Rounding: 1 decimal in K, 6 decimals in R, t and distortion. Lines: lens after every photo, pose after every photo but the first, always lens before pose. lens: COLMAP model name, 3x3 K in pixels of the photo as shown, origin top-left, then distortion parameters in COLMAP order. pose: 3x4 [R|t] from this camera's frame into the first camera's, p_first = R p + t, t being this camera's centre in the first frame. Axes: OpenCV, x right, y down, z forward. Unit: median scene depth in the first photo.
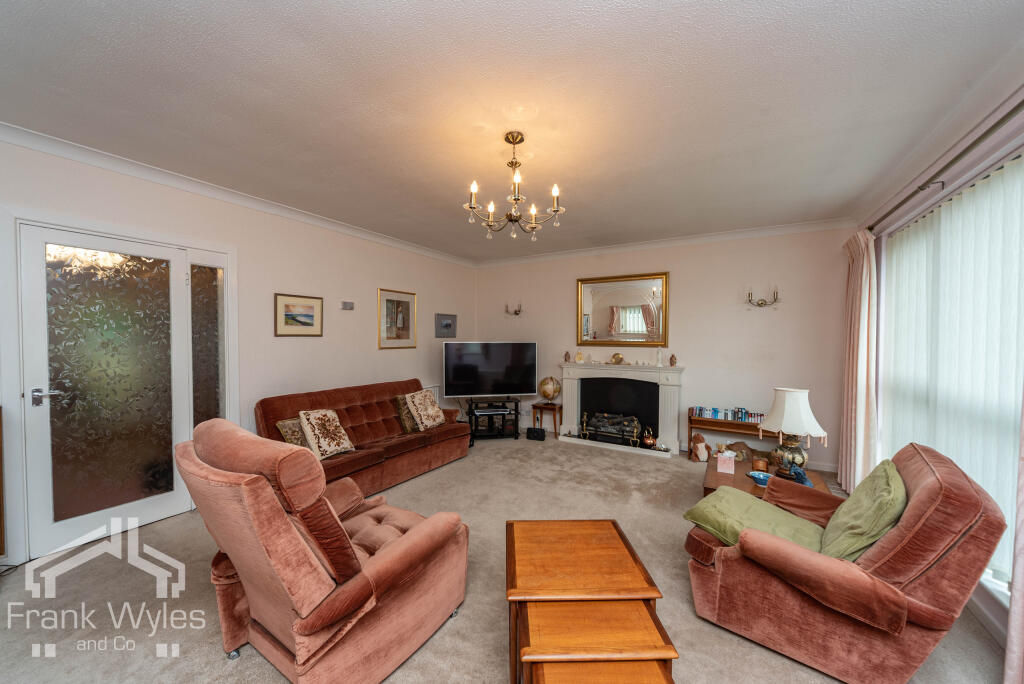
lens RADIAL K [[367.8, 0, 514.6], [0, 367.8, 344.7], [0, 0, 1]] dist [-0.009686, -0.000035]
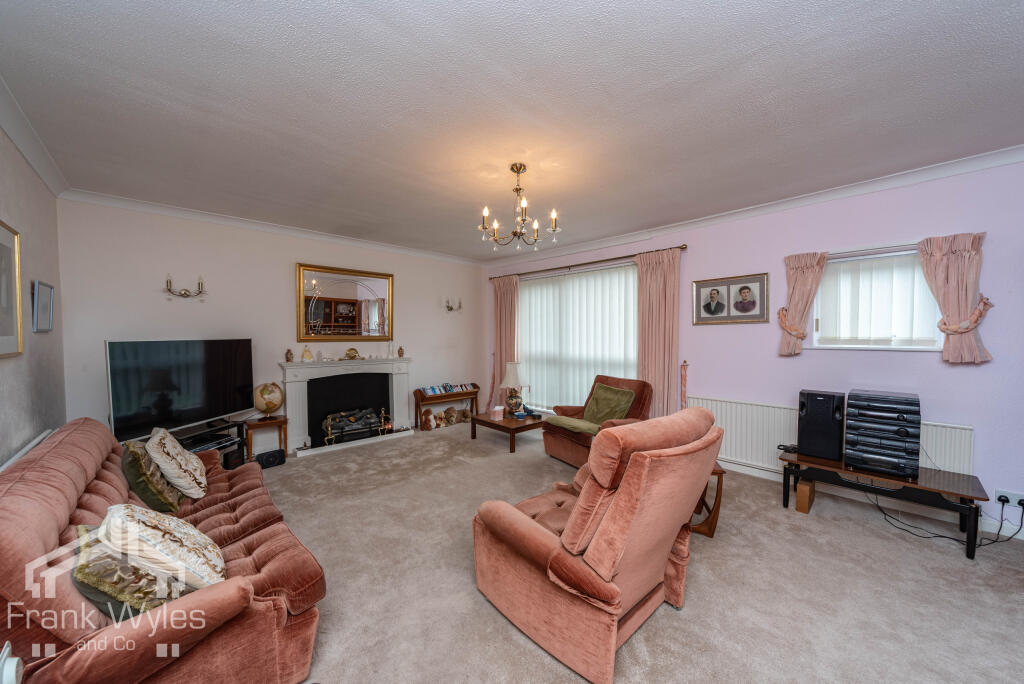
lens RADIAL K [[367.8, 0, 514.6], [0, 367.8, 344.7], [0, 0, 1]] dist [-0.009686, -0.000035]
pose [[0.260905, -0.031137, 0.964862, -0.582482], [0.014870, 0.999491, 0.028234, -0.008105], [-0.965250, 0.006981, 0.261235, 0.342719]]
